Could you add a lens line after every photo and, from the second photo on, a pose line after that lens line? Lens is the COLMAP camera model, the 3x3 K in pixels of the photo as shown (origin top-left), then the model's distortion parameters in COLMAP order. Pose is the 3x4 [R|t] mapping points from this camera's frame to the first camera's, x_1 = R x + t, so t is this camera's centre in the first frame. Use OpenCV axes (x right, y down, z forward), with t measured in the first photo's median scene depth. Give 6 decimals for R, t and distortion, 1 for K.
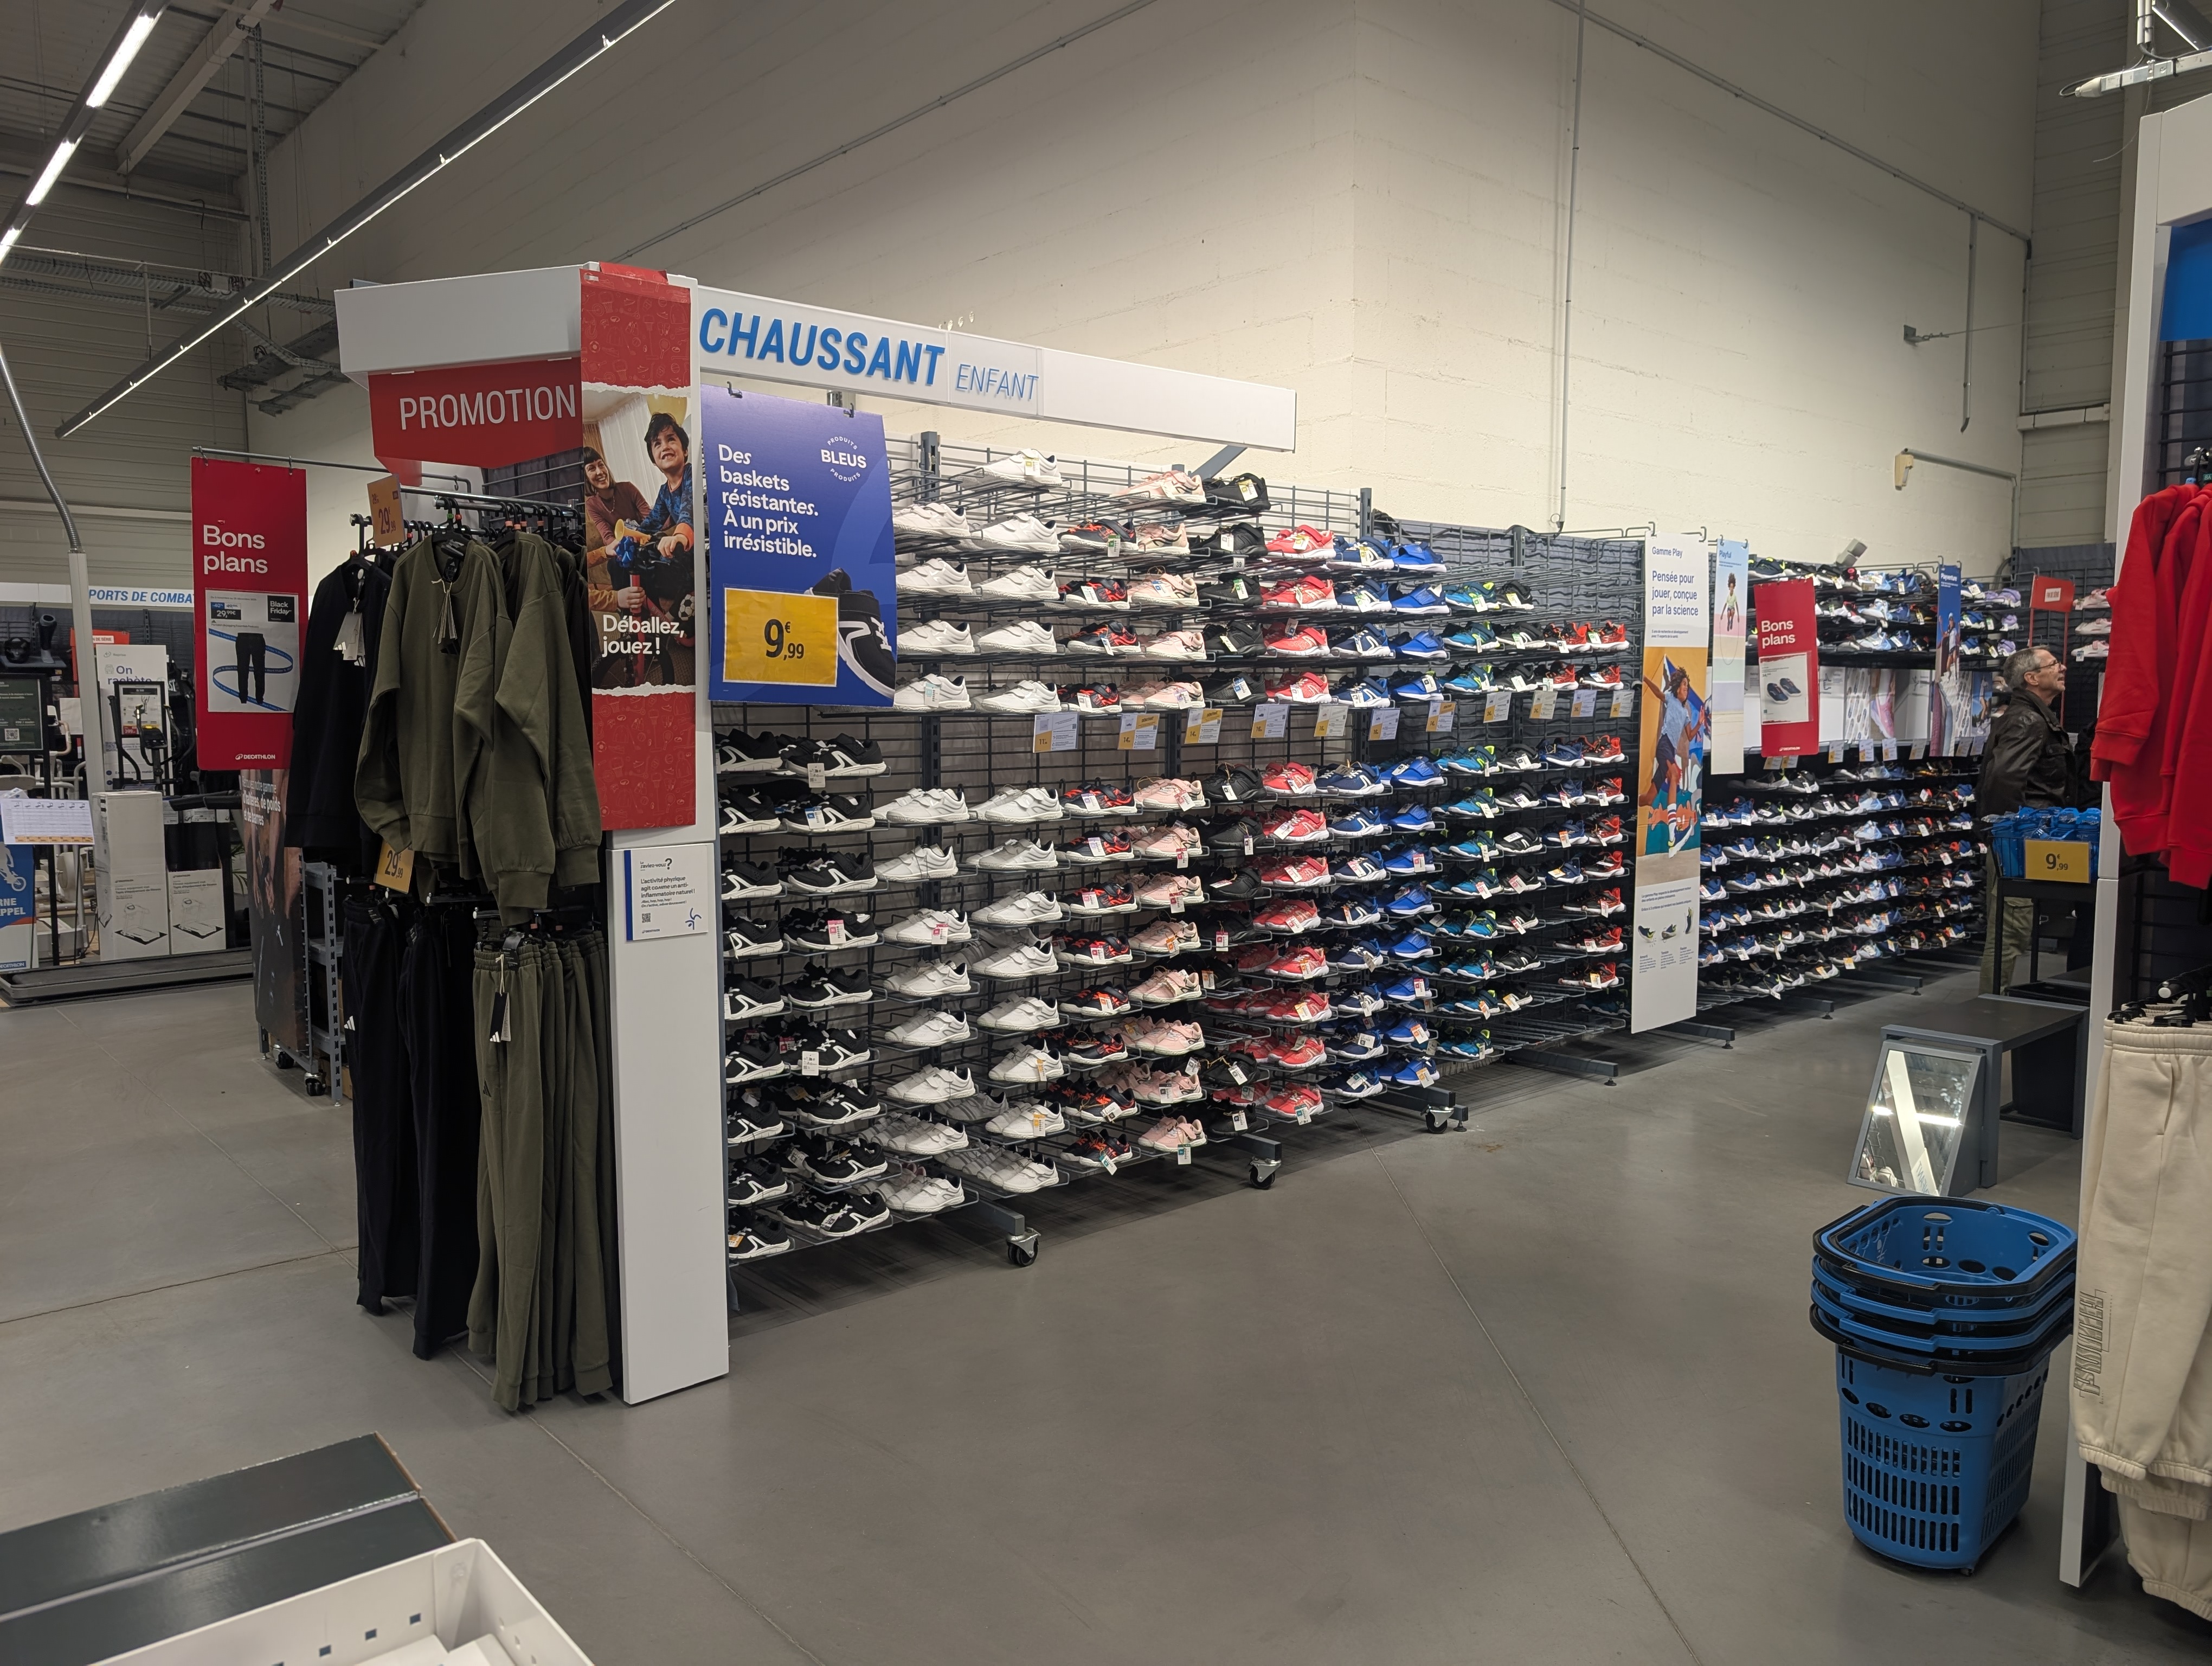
lens RADIAL K [[1627.3, 0, 1129.2], [0, 1627.3, 828.3], [0, 0, 1]] dist [0.007649, -0.002828]
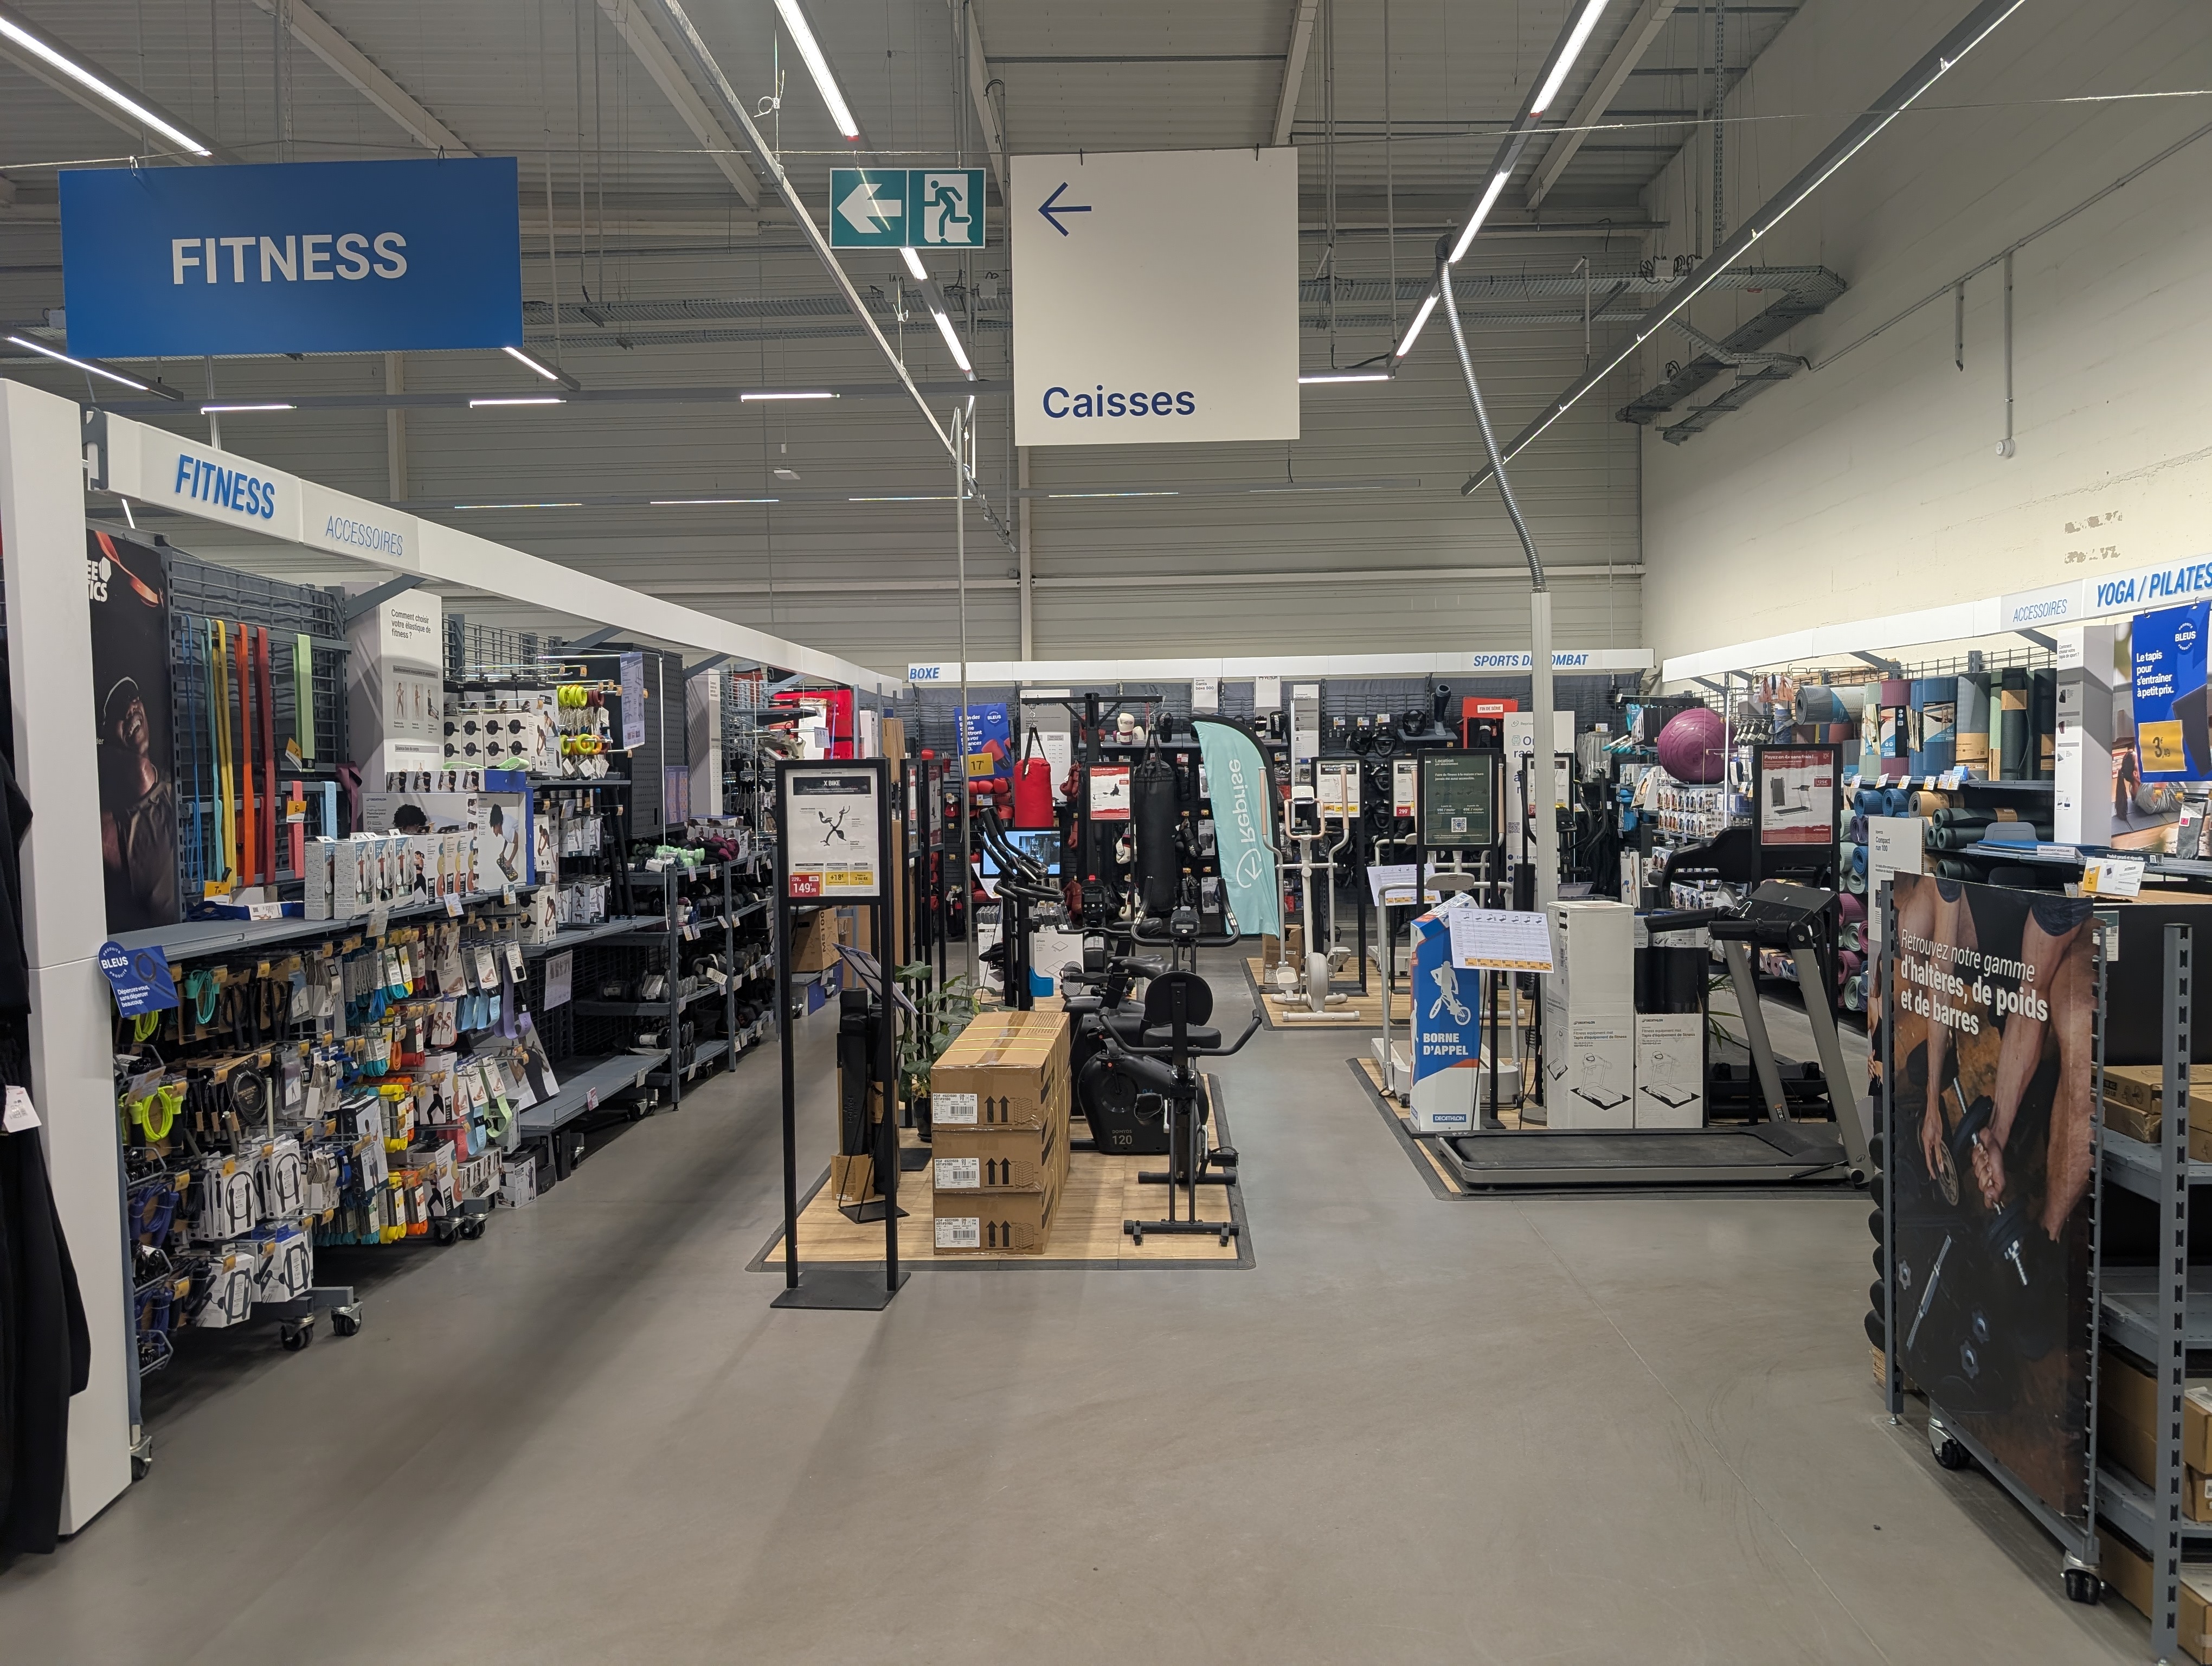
lens RADIAL K [[1627.3, 0, 1110.4], [0, 1627.3, 833.9], [0, 0, 1]] dist [0.007649, -0.002828]
pose [[0.731927, 0.019240, -0.681111, -0.196208], [-0.043118, 0.998906, -0.018118, -0.022957], [0.680017, 0.042630, 0.731956, 0.221218]]
